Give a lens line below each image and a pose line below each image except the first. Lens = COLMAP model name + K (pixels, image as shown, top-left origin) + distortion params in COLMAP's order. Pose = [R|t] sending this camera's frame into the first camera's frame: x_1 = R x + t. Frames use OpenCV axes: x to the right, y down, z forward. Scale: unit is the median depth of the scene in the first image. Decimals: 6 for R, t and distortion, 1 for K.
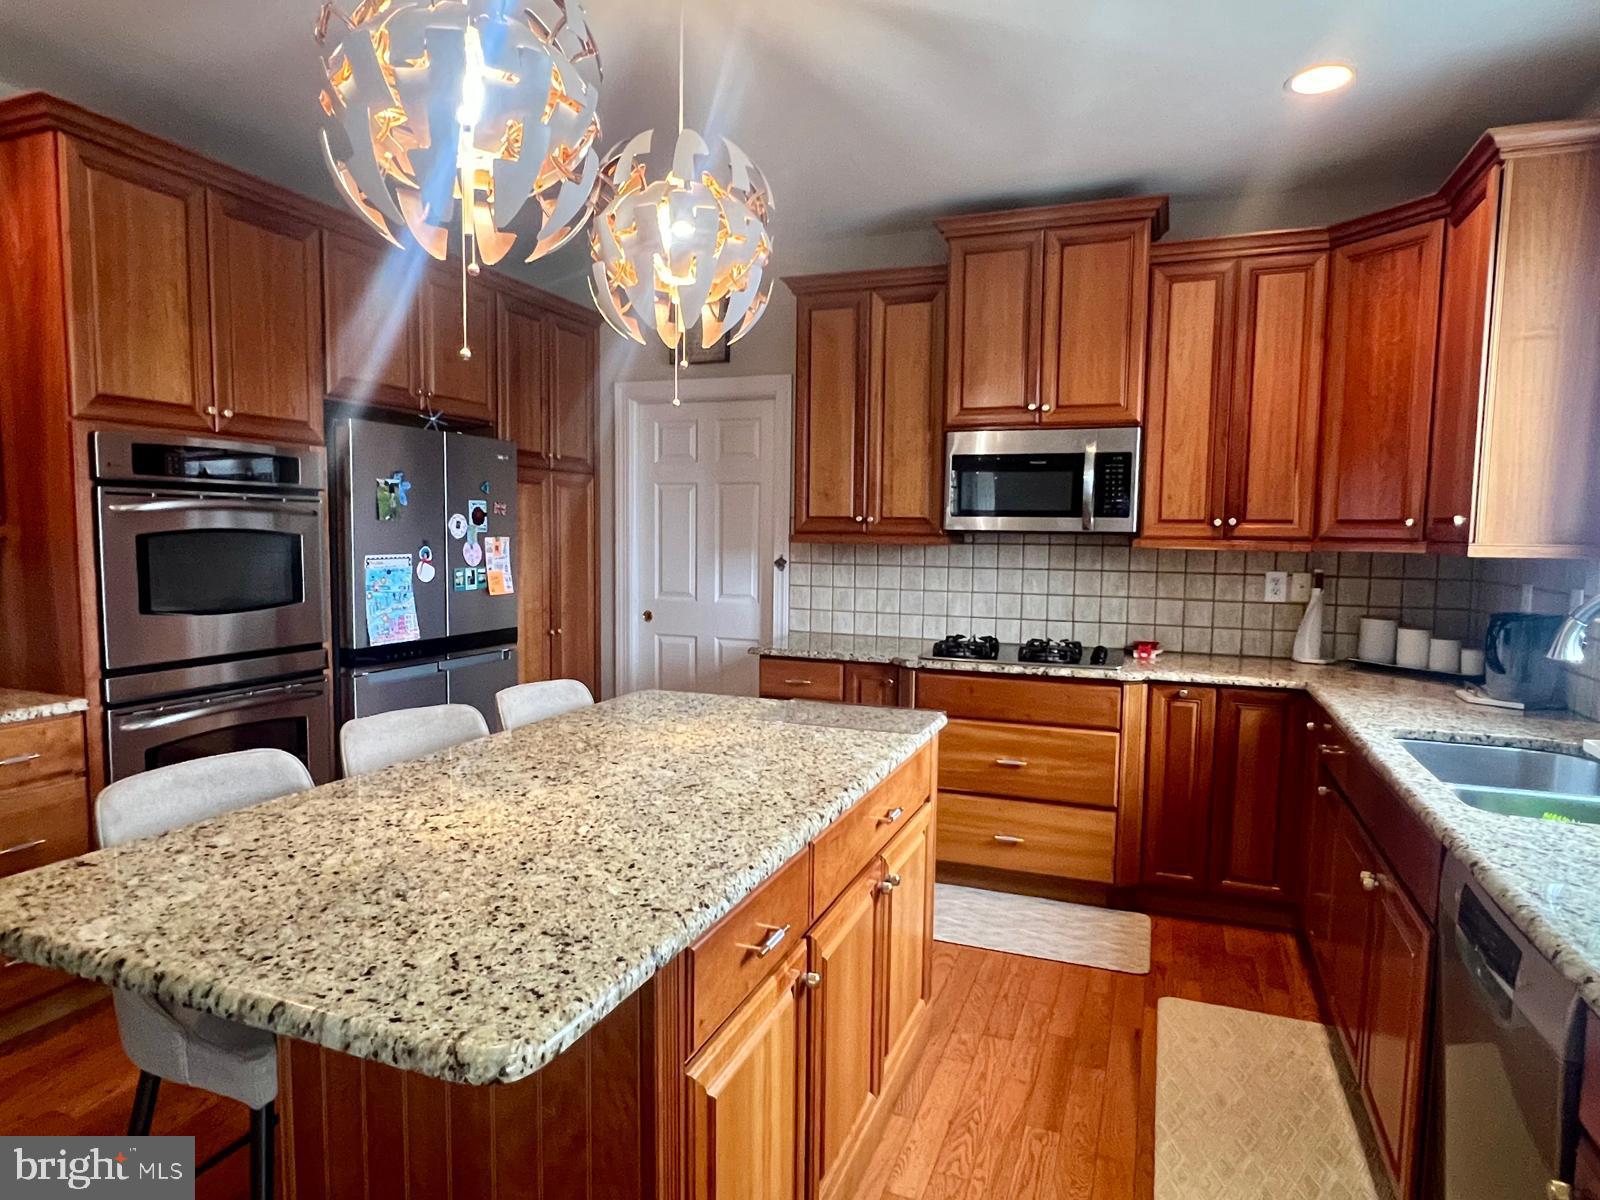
lens RADIAL K [[939.5, 0, 790.5], [0, 939.5, 606.1], [0, 0, 1]] dist [0.002931, -0.001285]
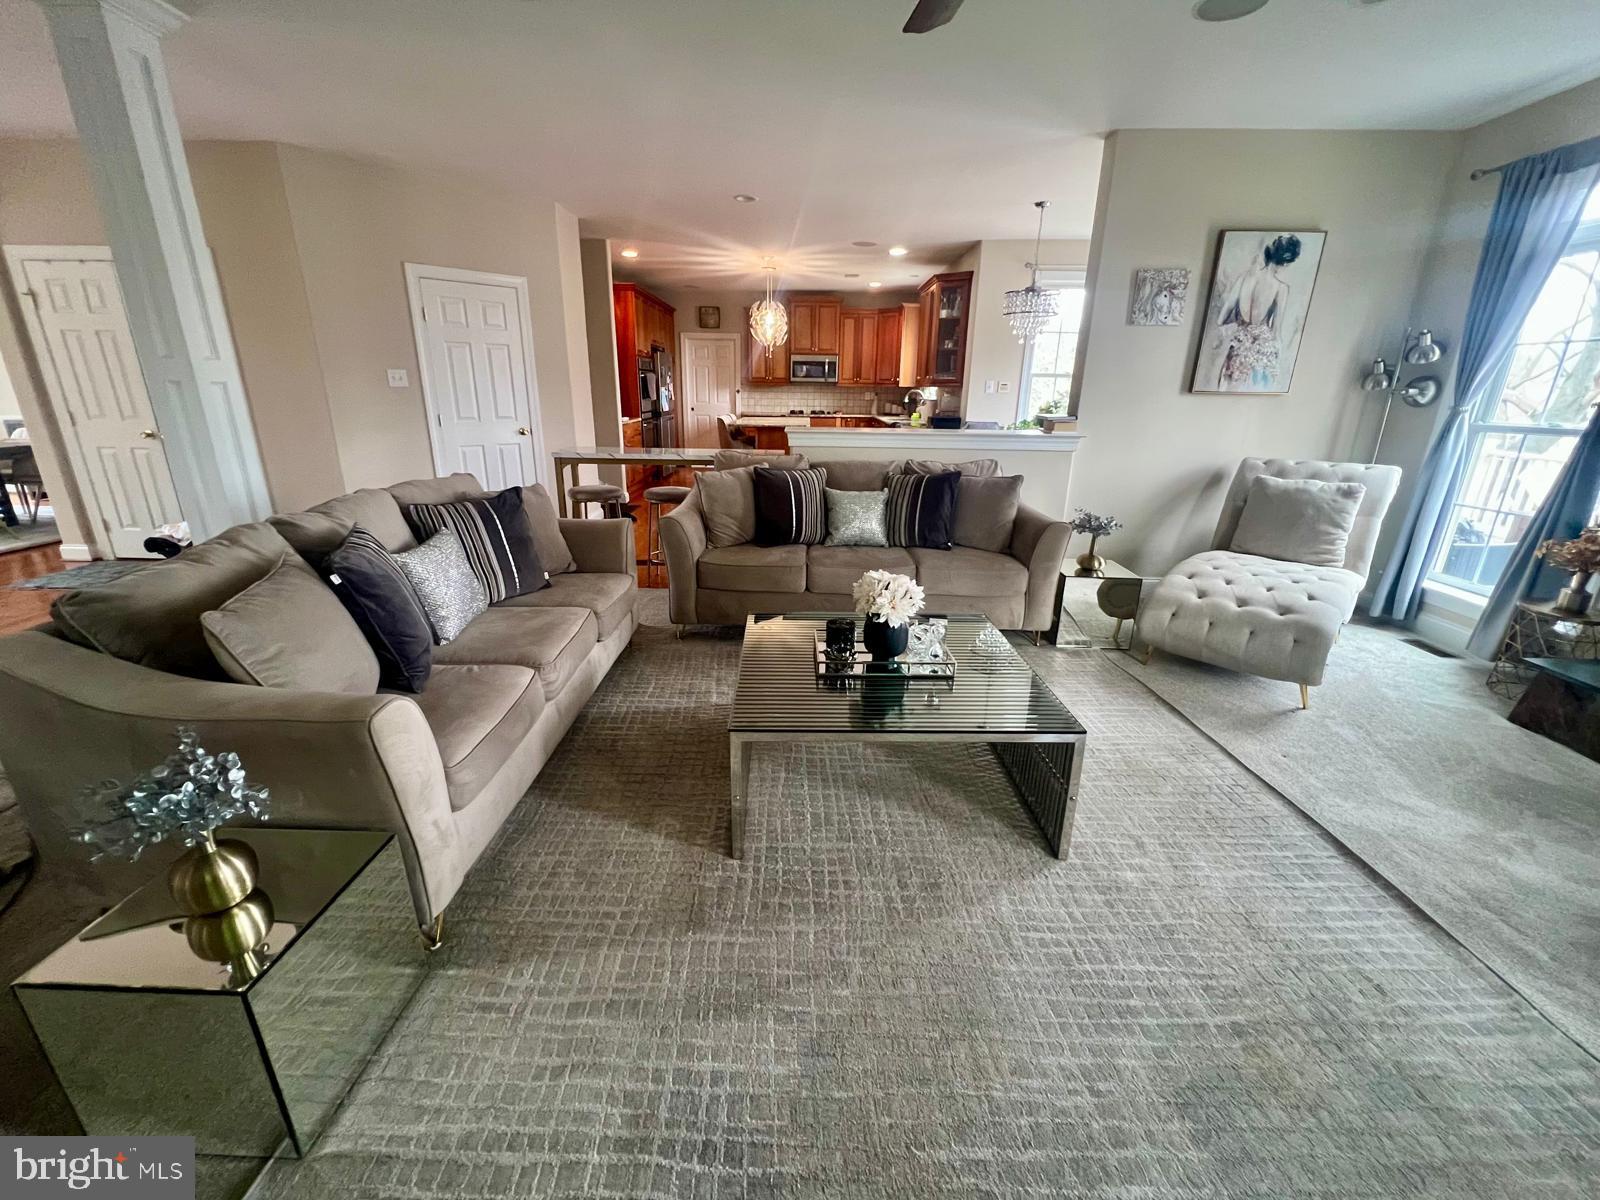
lens RADIAL K [[646.7, 0, 793.6], [0, 646.7, 599.8], [0, 0, 1]] dist [-0.001803, 0.000525]
pose [[0.937169, -0.109109, 0.331375, -0.857408], [0.027089, 0.969727, 0.242683, 0.155667], [-0.347822, -0.218458, 0.911754, -1.735666]]
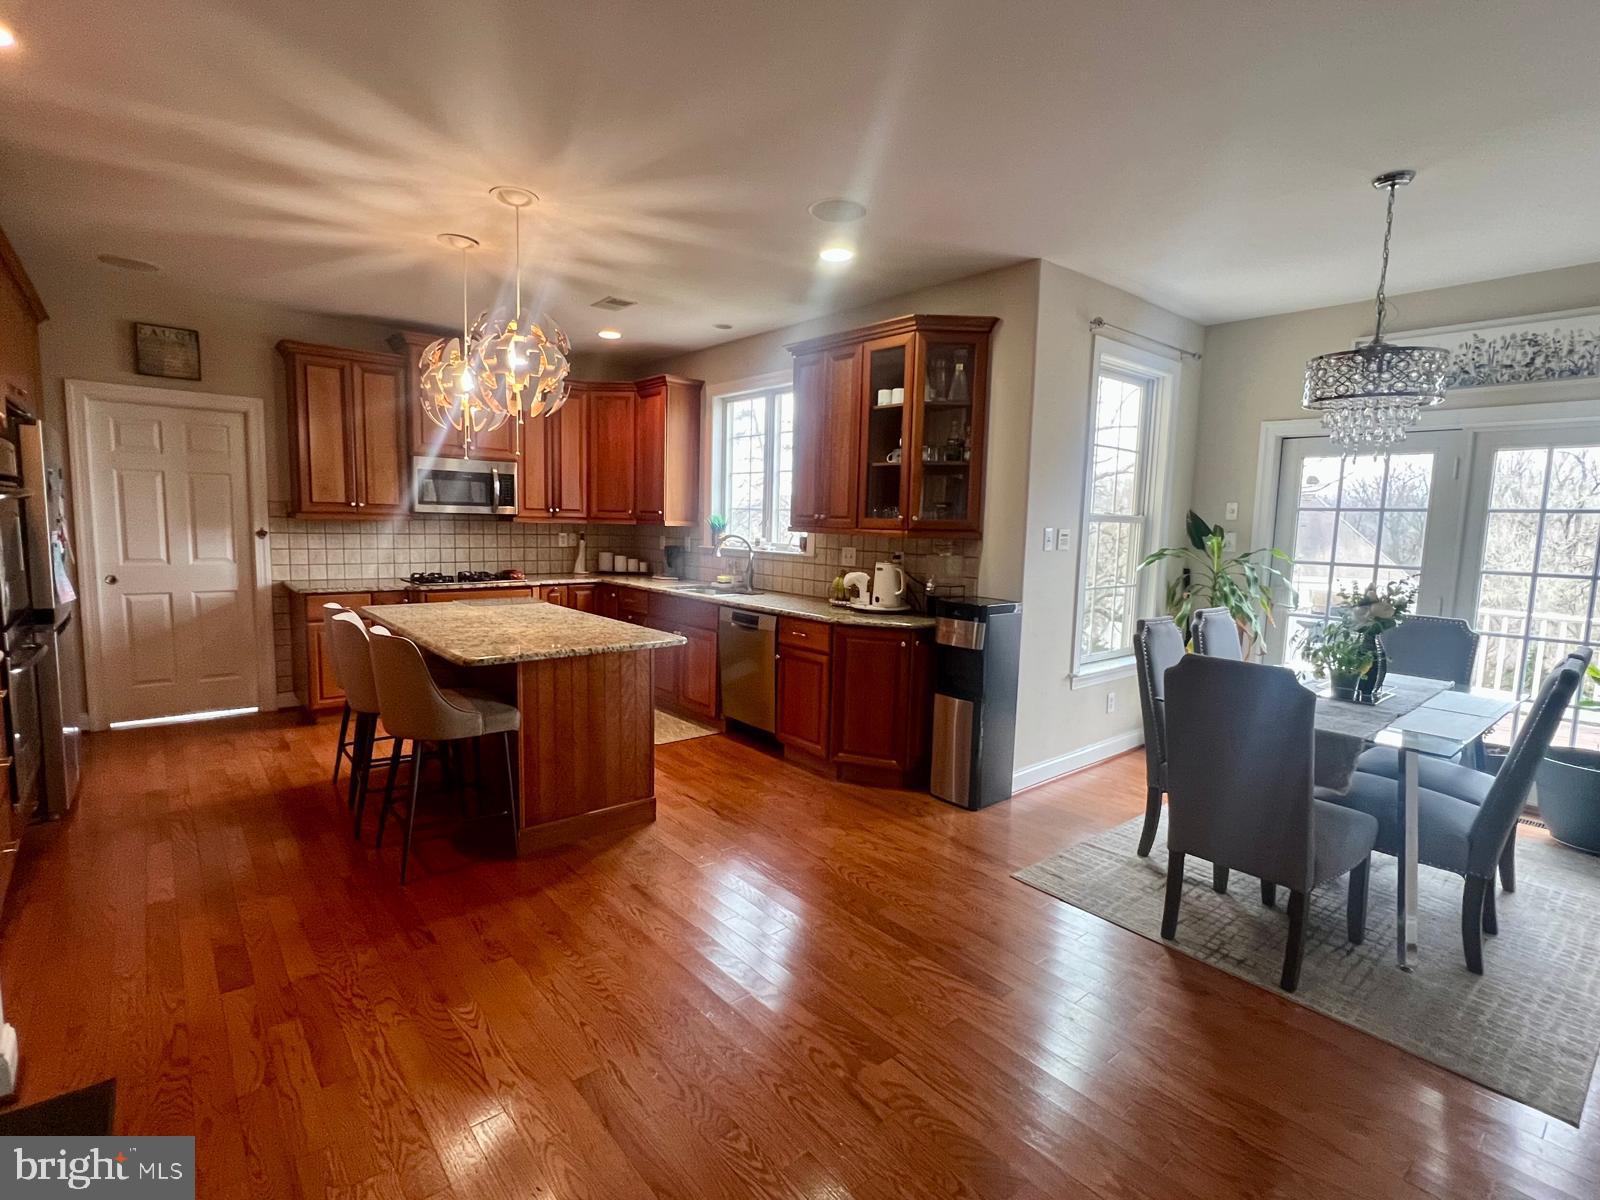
lens RADIAL K [[774.4, 0, 789.2], [0, 774.4, 598.7], [0, 0, 1]] dist [-0.000142, -0.000291]
pose [[0.481065, -0.092192, 0.871824, -0.807870], [0.053220, 0.995692, 0.075924, 0.006828], [-0.875068, 0.009874, 0.483899, -0.307686]]
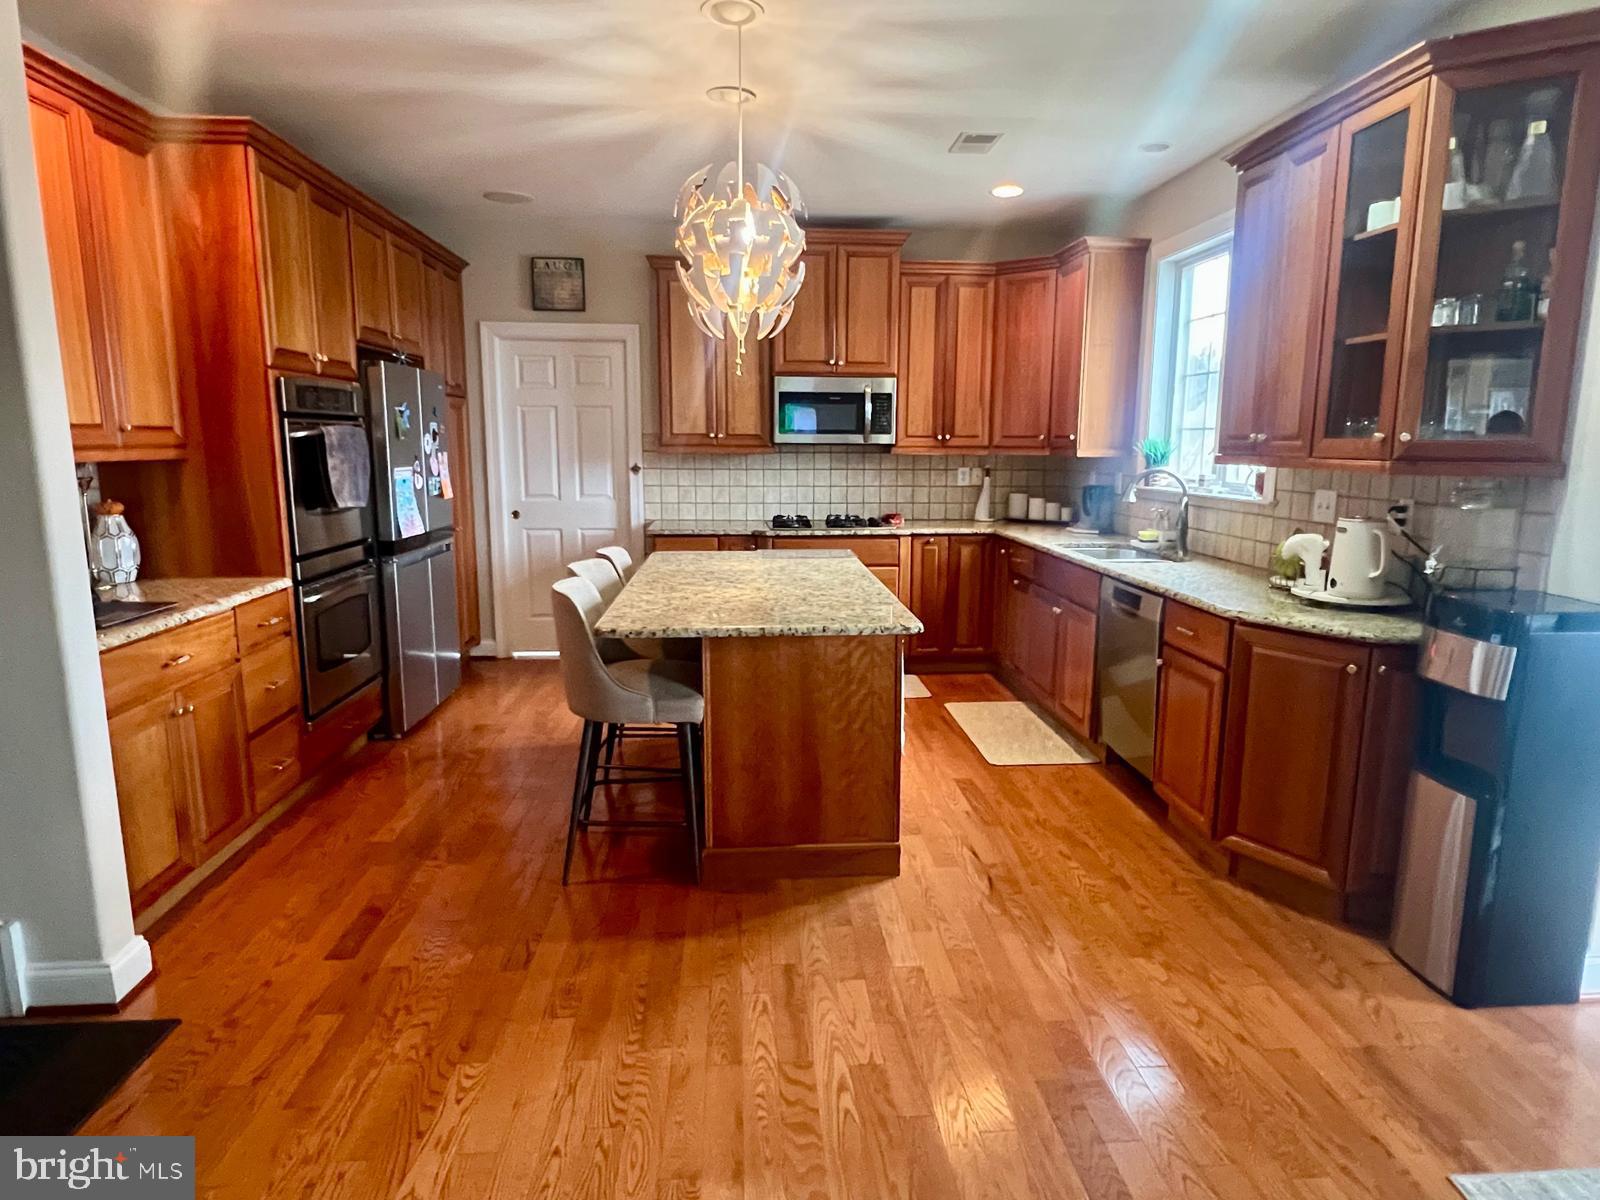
lens RADIAL K [[939.5, 0, 808.1], [0, 939.5, 595.7], [0, 0, 1]] dist [0.002931, -0.001285]
pose [[0.898225, -0.079506, 0.432286, -0.473060], [0.041675, 0.994478, 0.096311, 0.018192], [-0.437557, -0.068493, 0.896578, -0.384306]]
